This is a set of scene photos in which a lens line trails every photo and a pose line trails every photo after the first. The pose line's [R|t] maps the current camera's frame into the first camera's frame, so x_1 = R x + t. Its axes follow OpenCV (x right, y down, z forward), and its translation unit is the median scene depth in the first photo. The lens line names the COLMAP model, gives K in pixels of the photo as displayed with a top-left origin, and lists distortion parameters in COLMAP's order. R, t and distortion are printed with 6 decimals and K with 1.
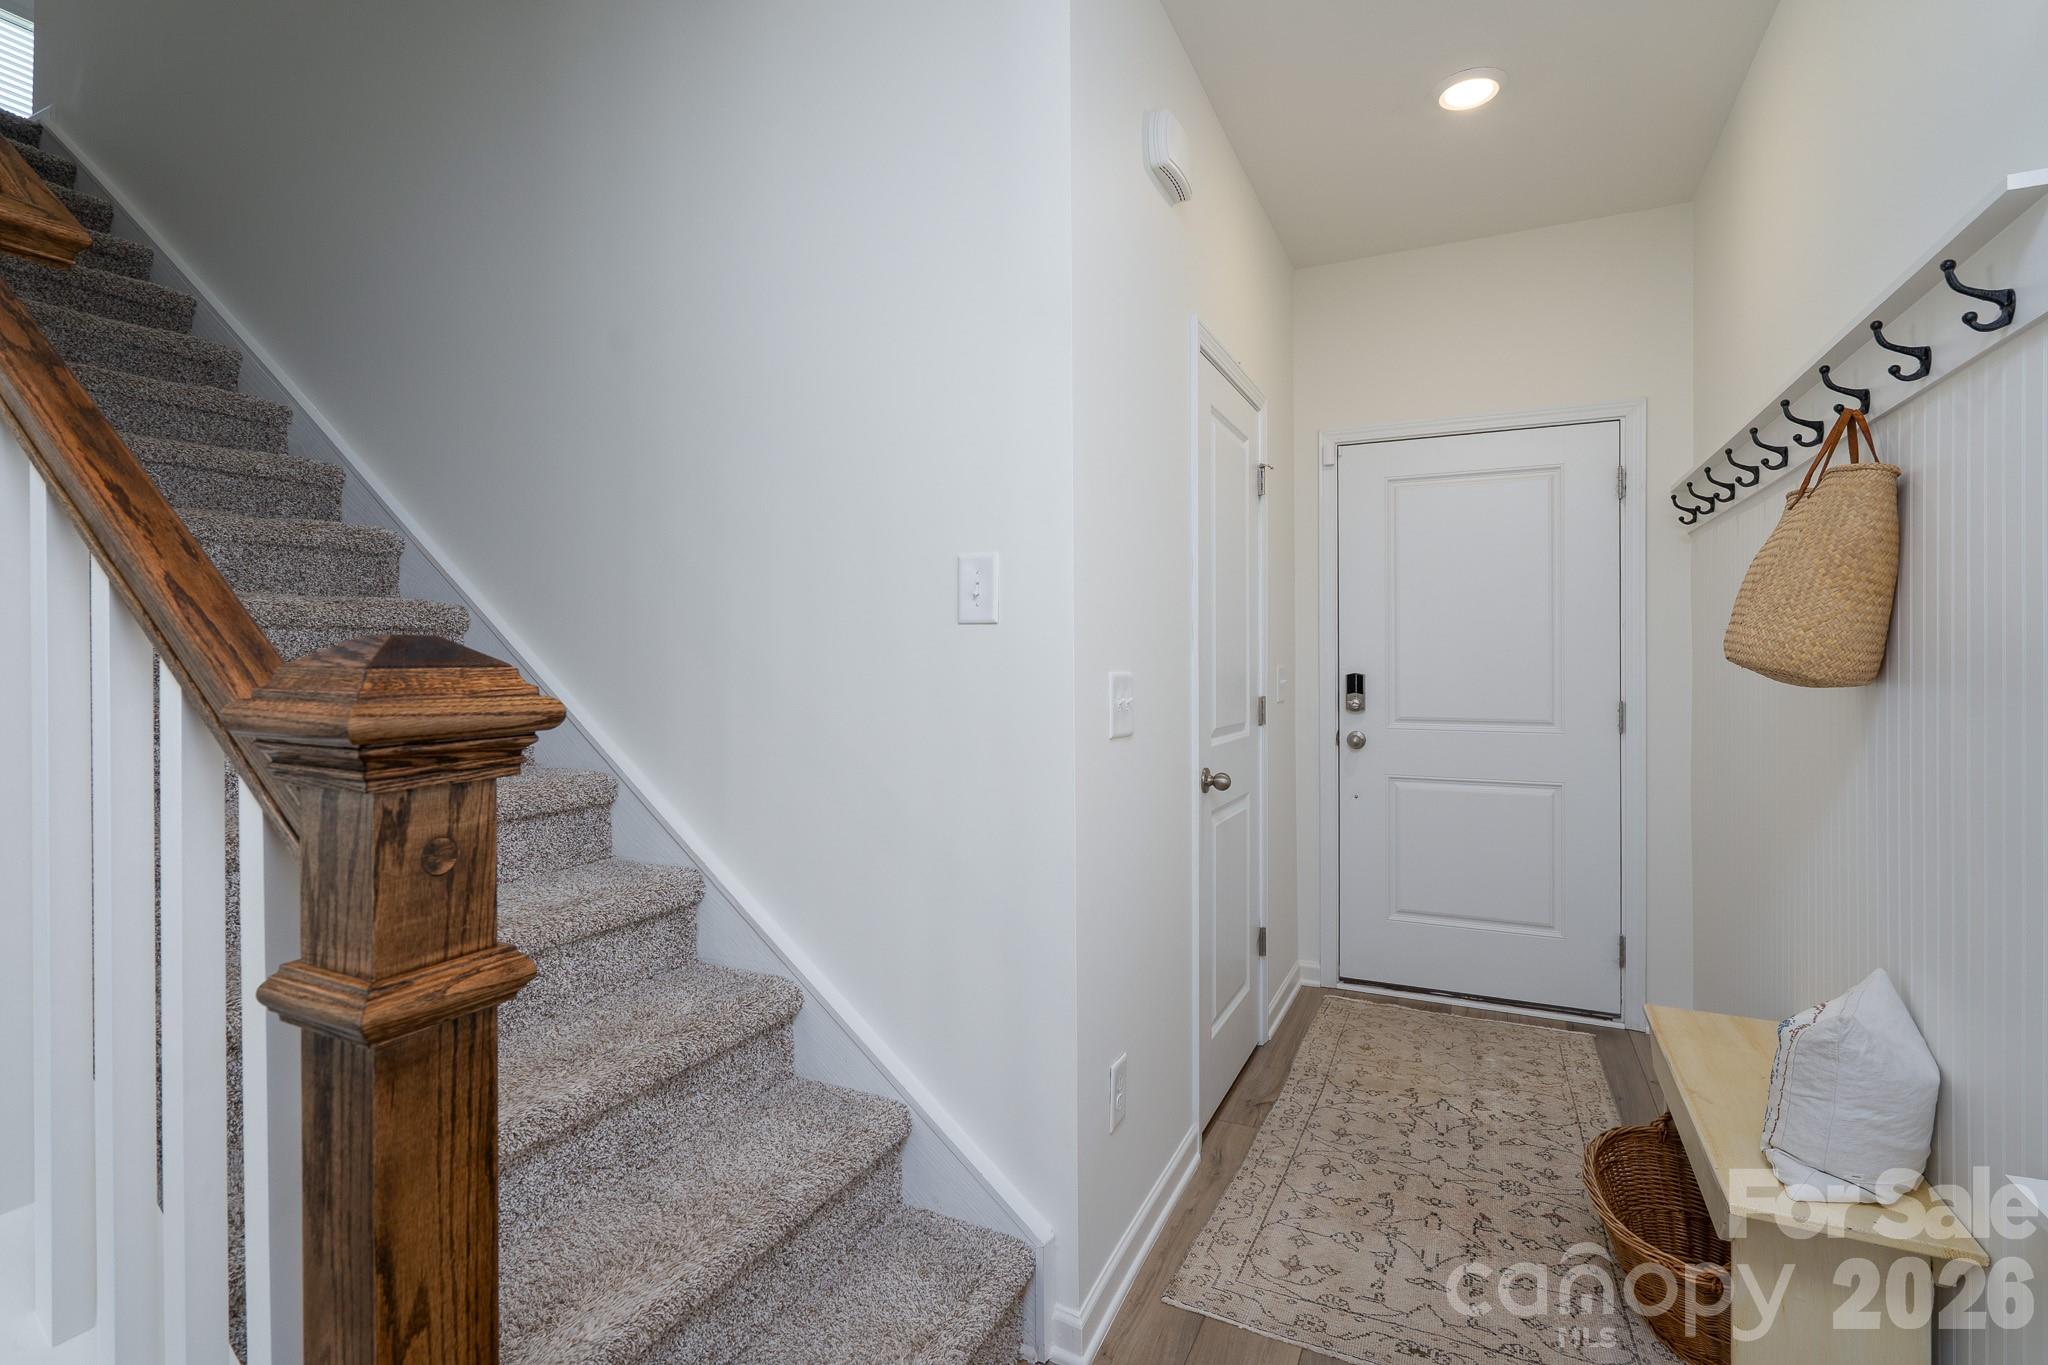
lens RADIAL K [[946.3, 0, 949.5], [0, 946.3, 668.6], [0, 0, 1]] dist [-0.001858, 0.000667]
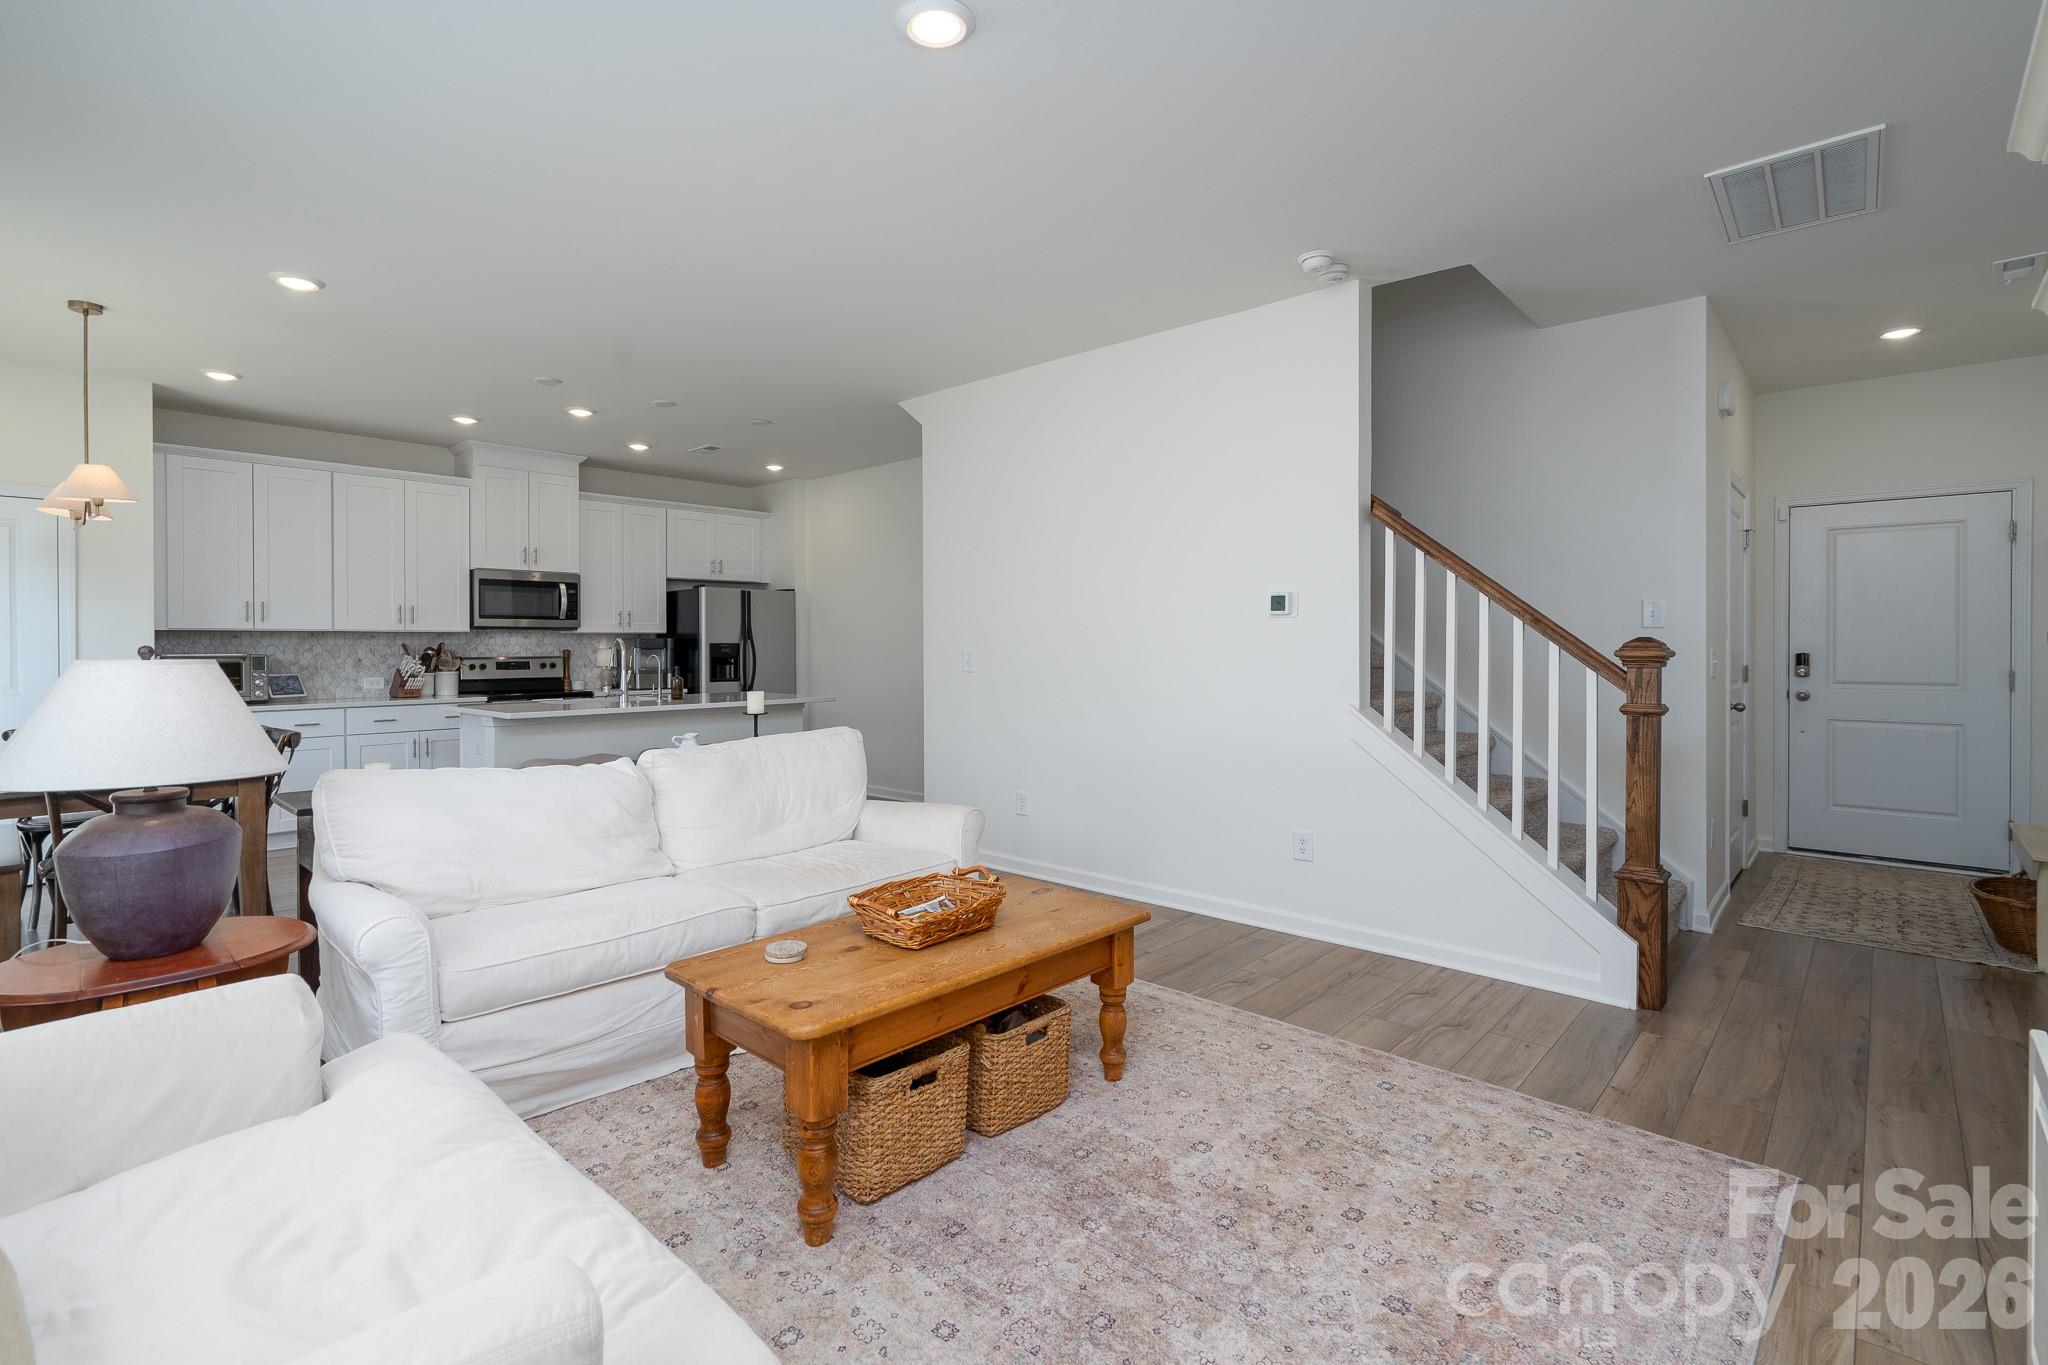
lens RADIAL K [[946.3, 0, 953.6], [0, 946.3, 656.9], [0, 0, 1]] dist [-0.001858, 0.000667]
pose [[0.966606, 0.004309, -0.256230, -0.560970], [-0.003885, 0.999990, 0.002160, 0.014828], [0.256237, -0.001092, 0.966613, -0.927053]]
